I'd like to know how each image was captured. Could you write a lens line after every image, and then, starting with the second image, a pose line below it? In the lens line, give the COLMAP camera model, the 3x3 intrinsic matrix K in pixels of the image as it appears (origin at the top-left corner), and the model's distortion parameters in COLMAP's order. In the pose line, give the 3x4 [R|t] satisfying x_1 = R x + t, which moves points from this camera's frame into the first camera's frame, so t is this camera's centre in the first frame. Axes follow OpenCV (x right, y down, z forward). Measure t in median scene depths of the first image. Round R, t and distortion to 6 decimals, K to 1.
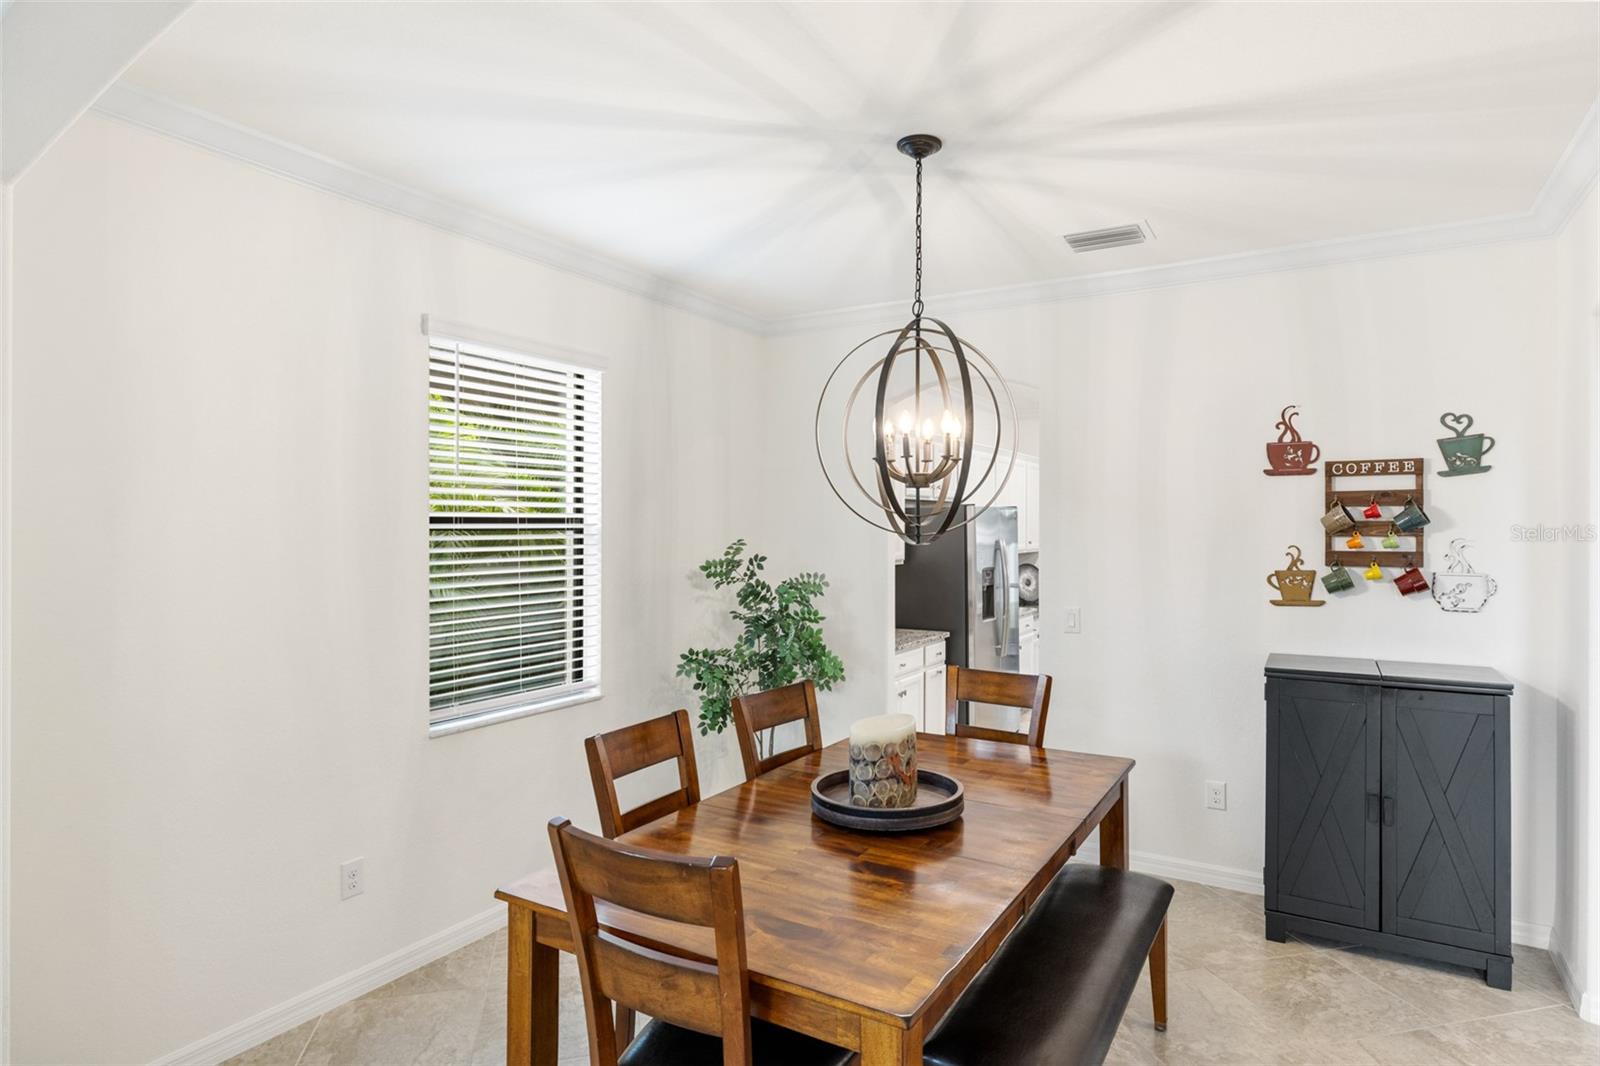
lens RADIAL K [[891.1, 0, 800.0], [0, 891.1, 533.0], [0, 0, 1]] dist [0.000085, -0.000048]
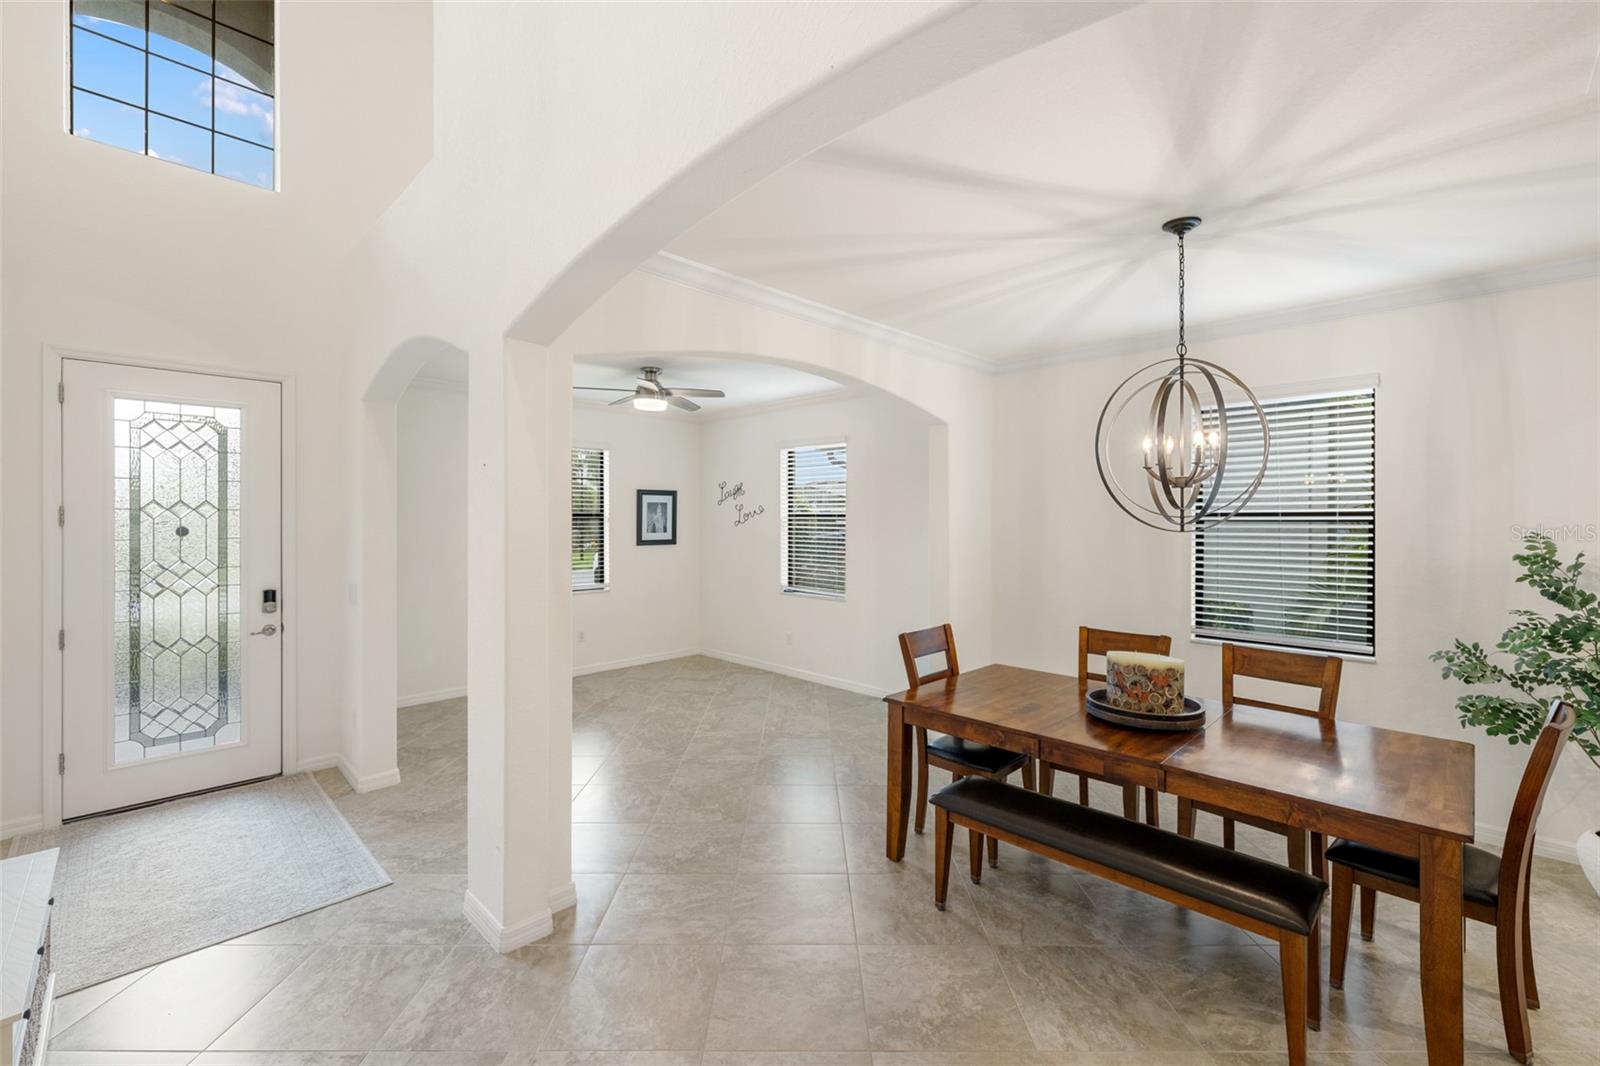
lens RADIAL K [[671.7, 0, 802.5], [0, 671.7, 520.7], [0, 0, 1]] dist [0.000678, 0.000544]
pose [[-0.236805, 0.001219, -0.971556, 0.963245], [-0.010496, 0.999938, 0.003813, -0.000491], [0.971501, 0.011101, -0.236777, 0.549940]]
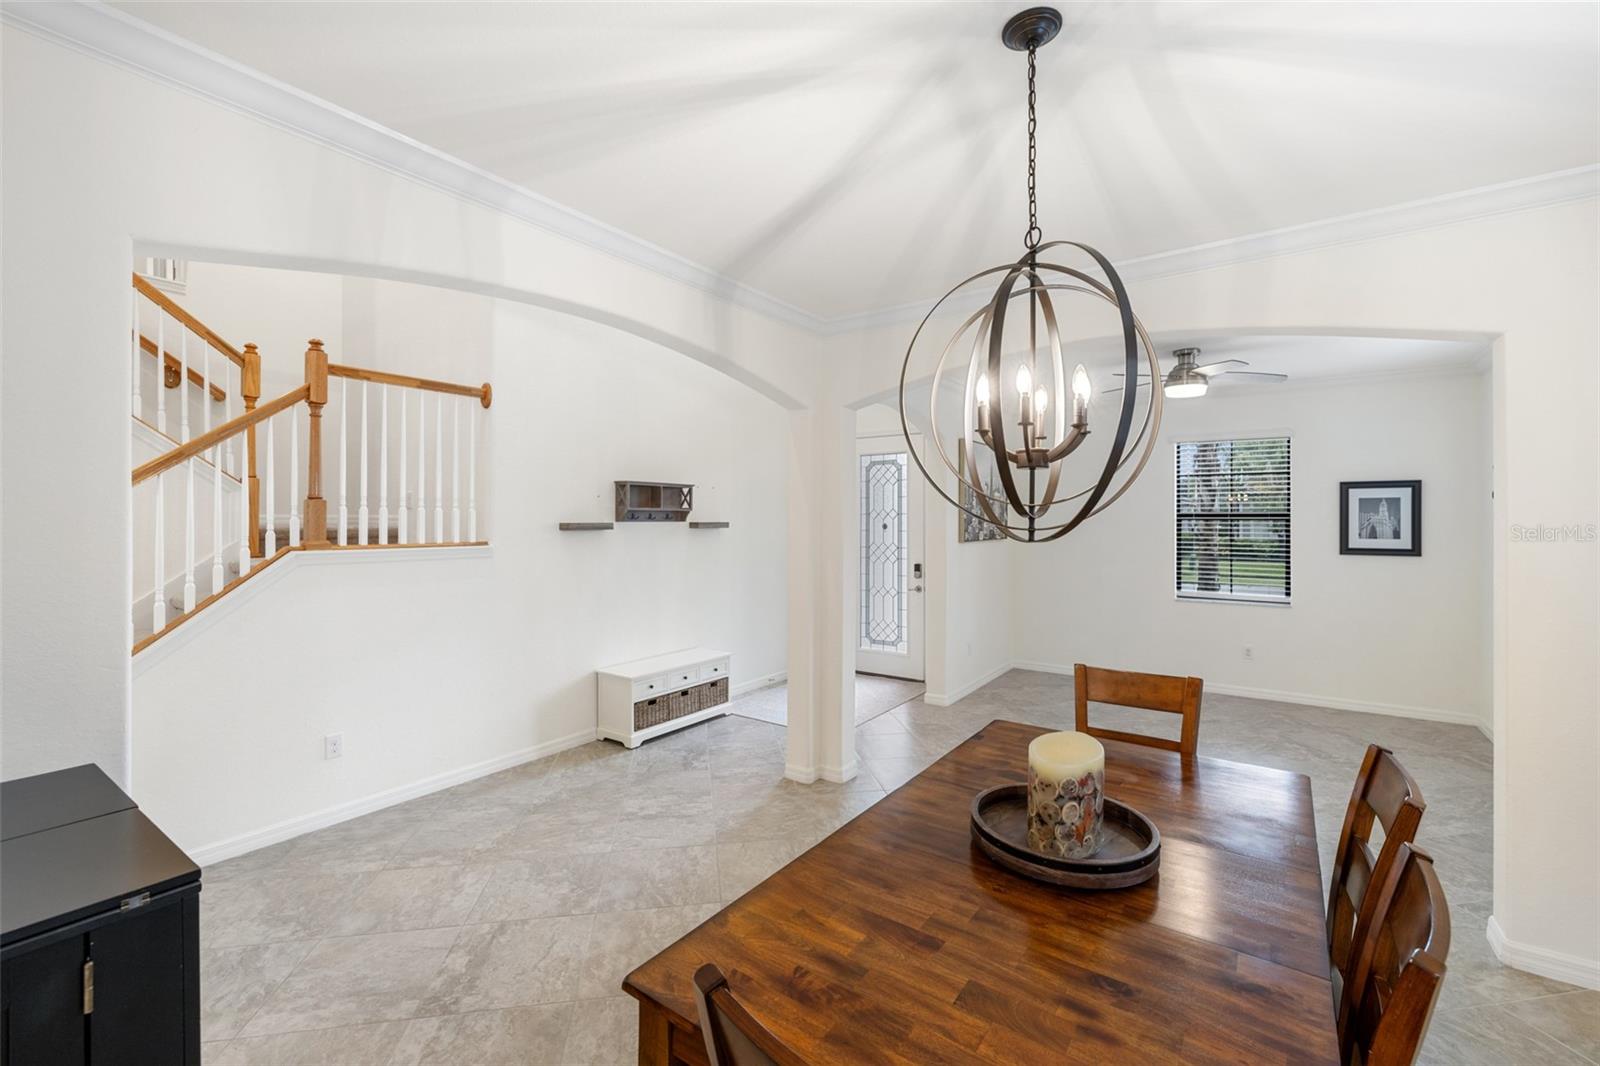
lens RADIAL K [[671.7, 0, 802.5], [0, 671.7, 520.7], [0, 0, 1]] dist [0.000678, 0.000544]
pose [[-0.997442, -0.002323, 0.071440, 0.245548], [-0.001447, 0.999923, 0.012307, -0.008935], [-0.071463, 0.012172, -0.997369, 1.252791]]
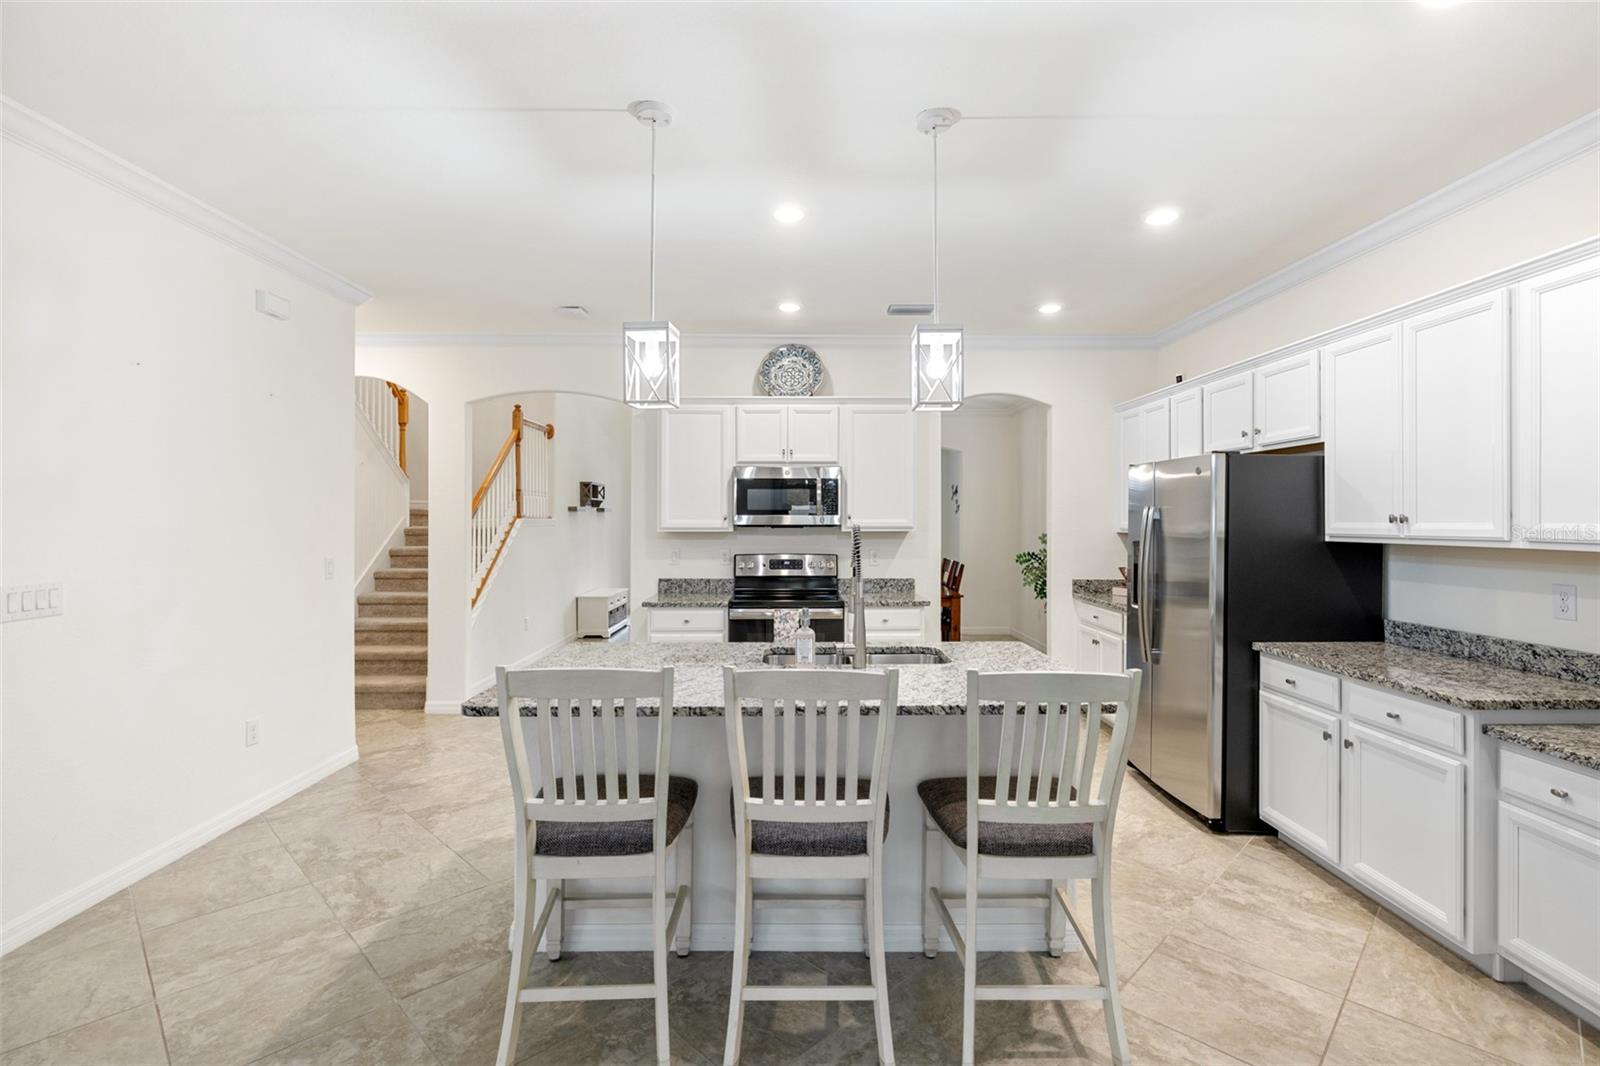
lens RADIAL K [[743.2, 0, 803.8], [0, 743.2, 517.9], [0, 0, 1]] dist [-0.005756, 0.000606]
pose [[-0.847695, -0.002390, -0.530479, 1.438660], [-0.007563, 0.999943, 0.007582, 0.024567], [0.530431, 0.010439, -0.847664, 2.438655]]
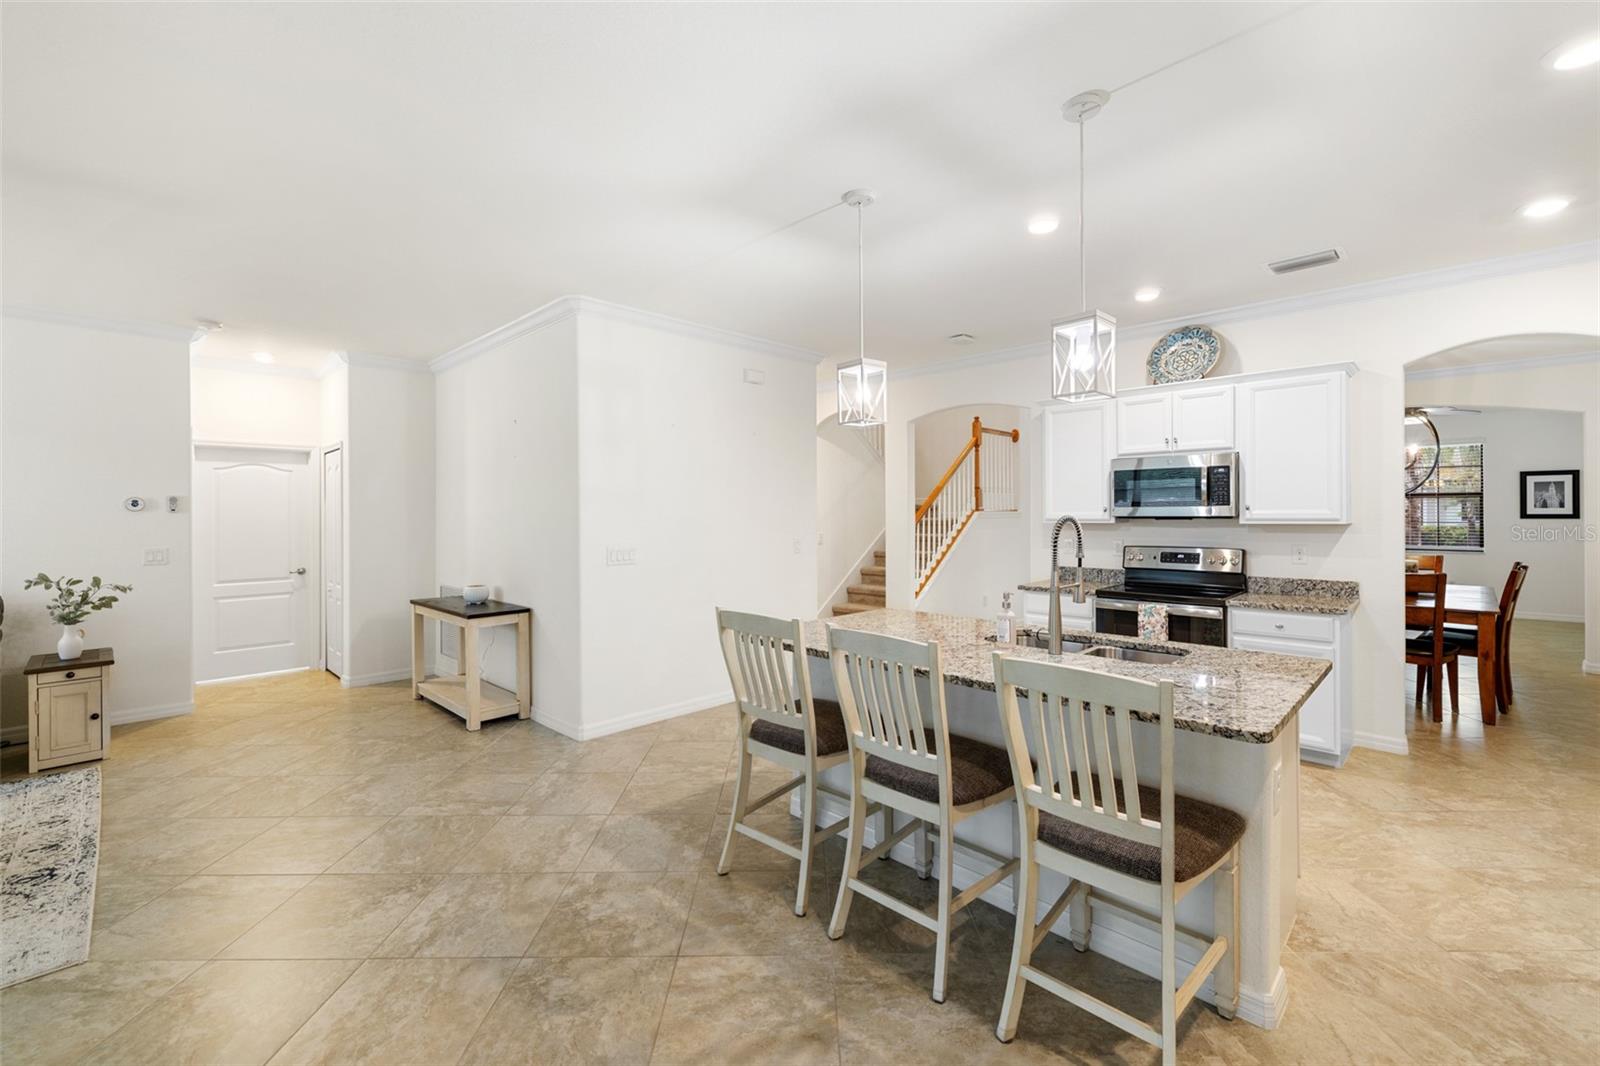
lens RADIAL K [[672.5, 0, 803.2], [0, 672.5, 513.6], [0, 0, 1]] dist [0.001755, 0.000504]
pose [[-0.973279, 0.003557, 0.229600, 1.077451], [0.006428, 0.999910, 0.011761, 0.024590], [-0.229537, 0.012922, -0.973214, 2.579770]]
